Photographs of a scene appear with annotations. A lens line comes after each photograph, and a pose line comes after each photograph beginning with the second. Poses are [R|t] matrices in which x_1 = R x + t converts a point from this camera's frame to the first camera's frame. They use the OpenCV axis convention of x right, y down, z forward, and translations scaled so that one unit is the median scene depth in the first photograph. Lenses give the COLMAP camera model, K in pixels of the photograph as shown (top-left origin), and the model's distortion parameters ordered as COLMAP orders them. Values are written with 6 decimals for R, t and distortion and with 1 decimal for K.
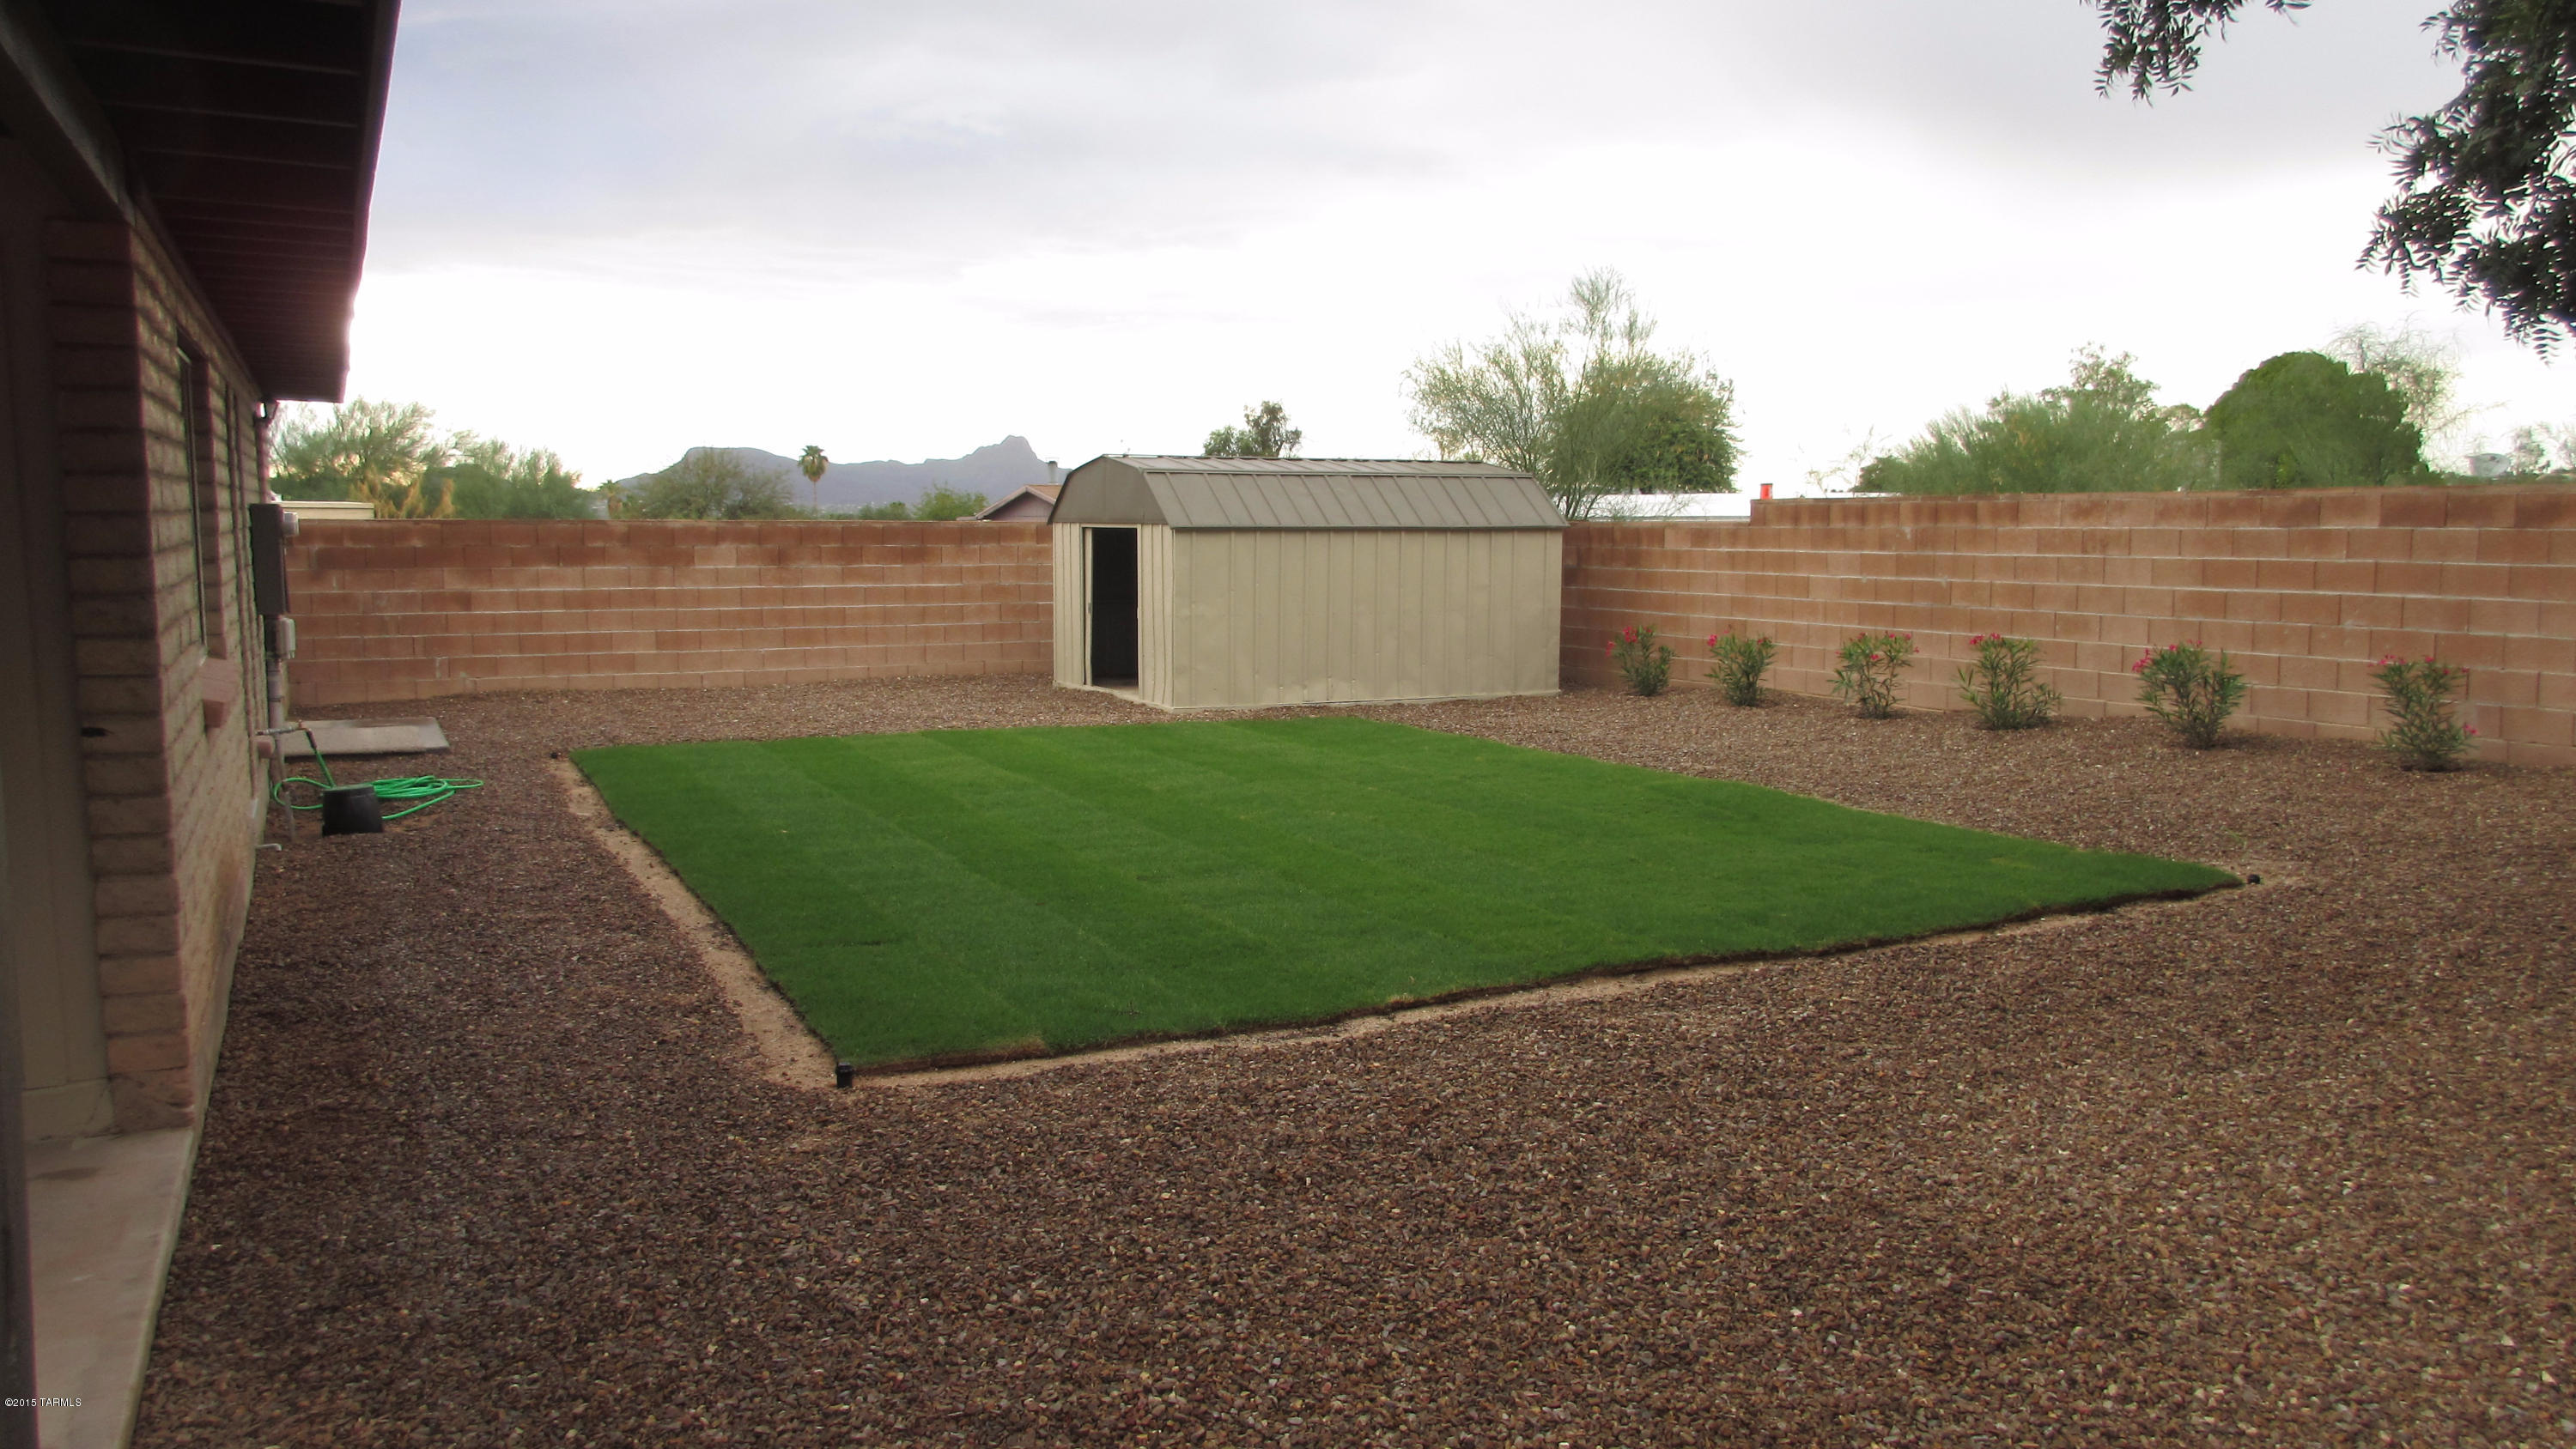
lens RADIAL K [[1941.0, 0, 1287.3], [0, 1941.0, 735.0], [0, 0, 1]] dist [0.023852, -0.007715]
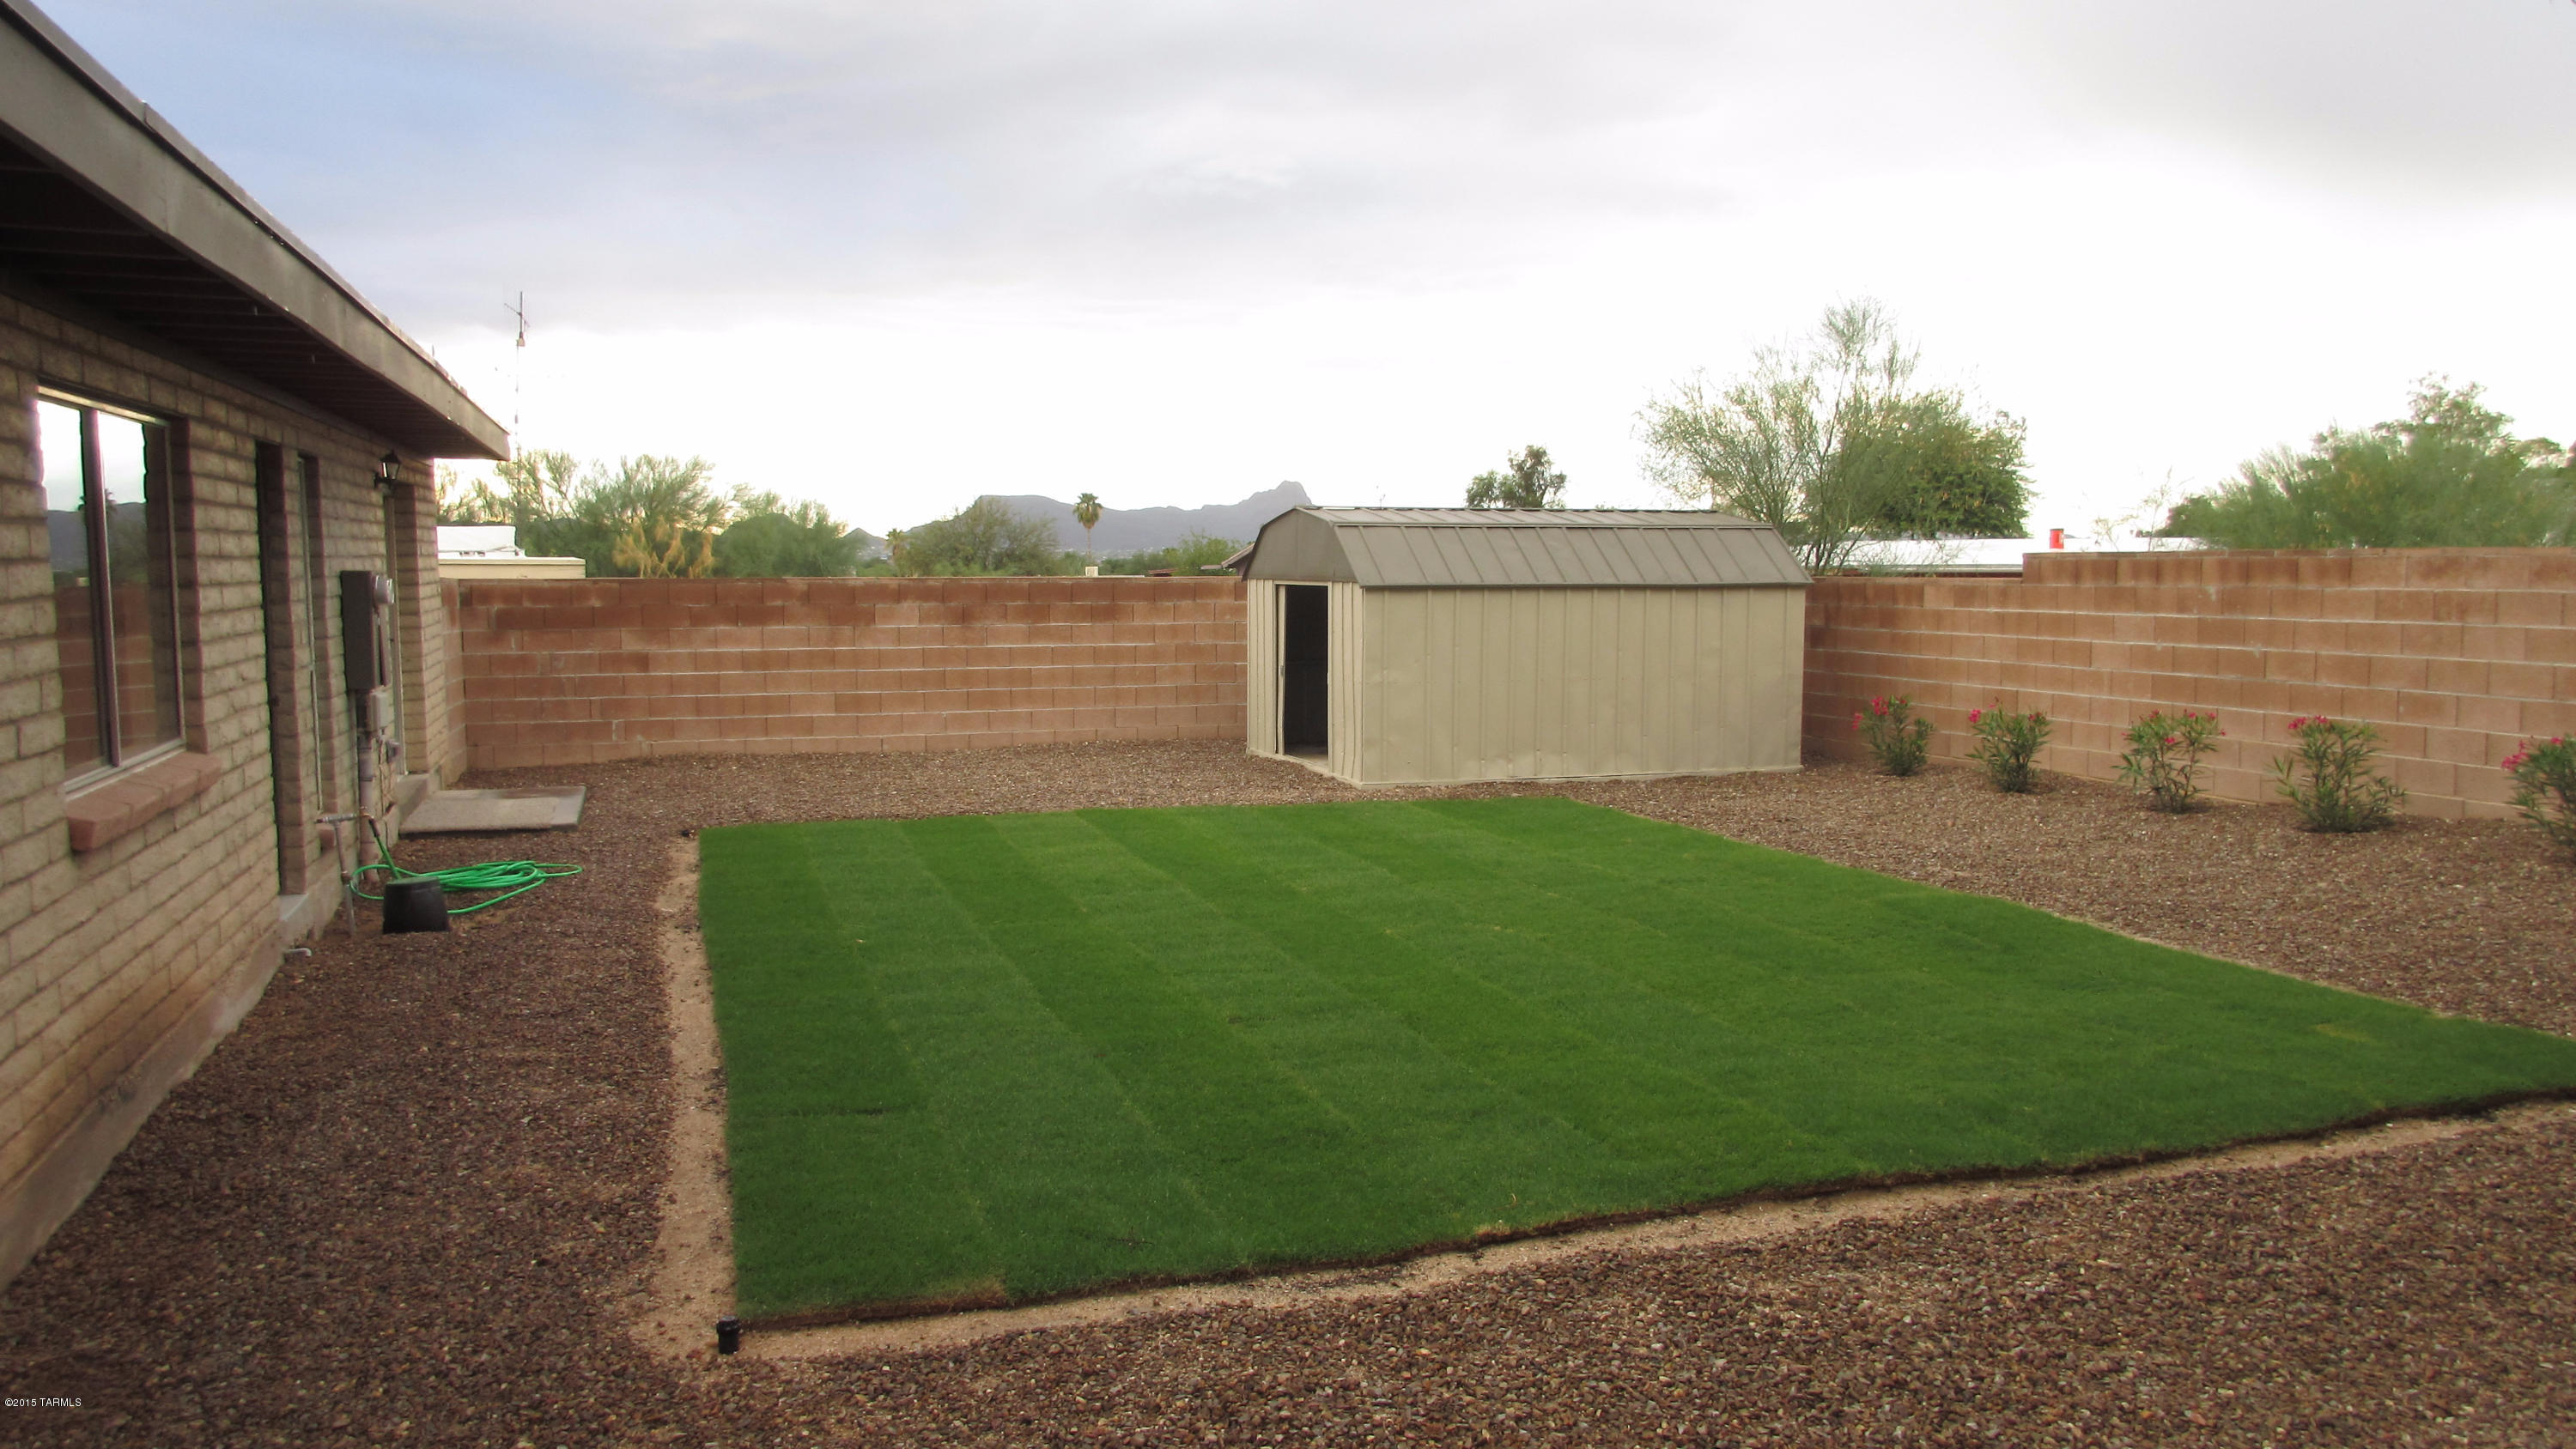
lens RADIAL K [[1941.0, 0, 1299.6], [0, 1941.0, 729.0], [0, 0, 1]] dist [0.023852, -0.007715]
pose [[0.991010, 0.008897, -0.133493, 0.040875], [-0.012314, 0.999617, -0.024788, -0.020040], [0.133221, 0.026209, 0.990740, 0.111686]]
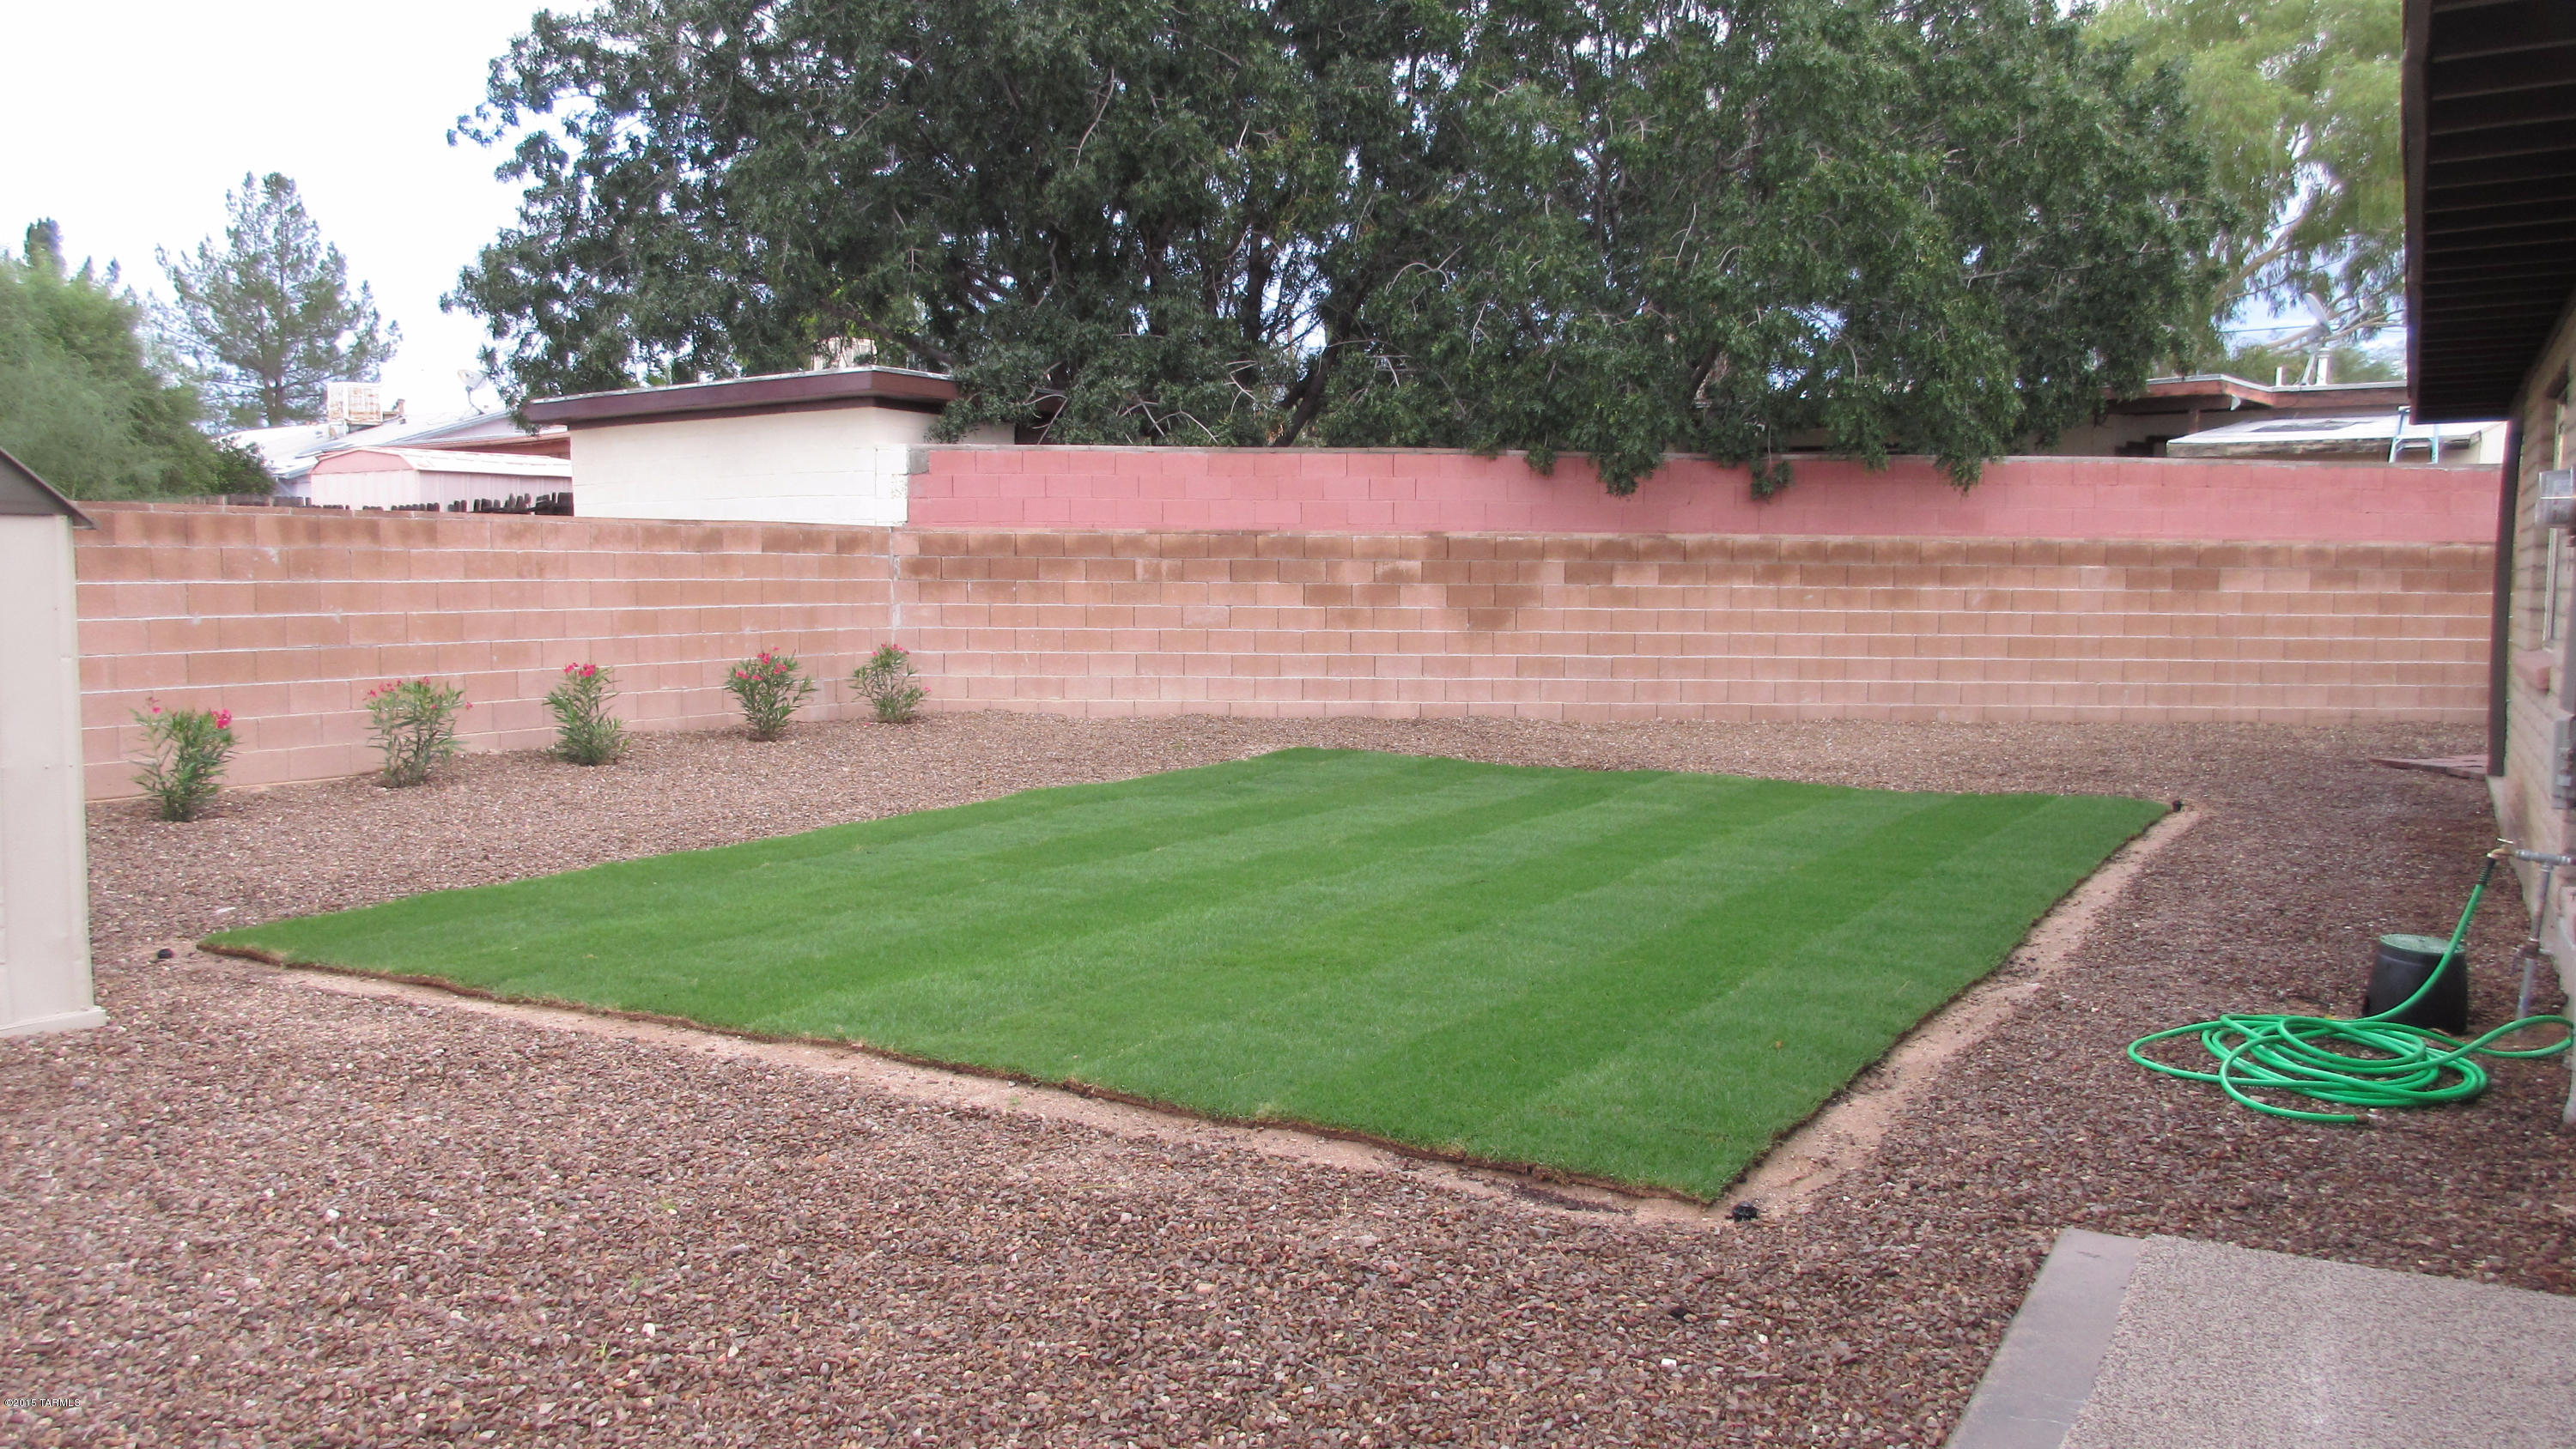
lens RADIAL K [[1941.0, 0, 1284.4], [0, 1941.0, 725.5], [0, 0, 1]] dist [0.023852, -0.007715]
pose [[-0.553844, -0.075490, 0.829191, -0.581631], [0.081721, 0.986145, 0.144363, -0.126581], [-0.828600, 0.147717, -0.540001, 1.193536]]
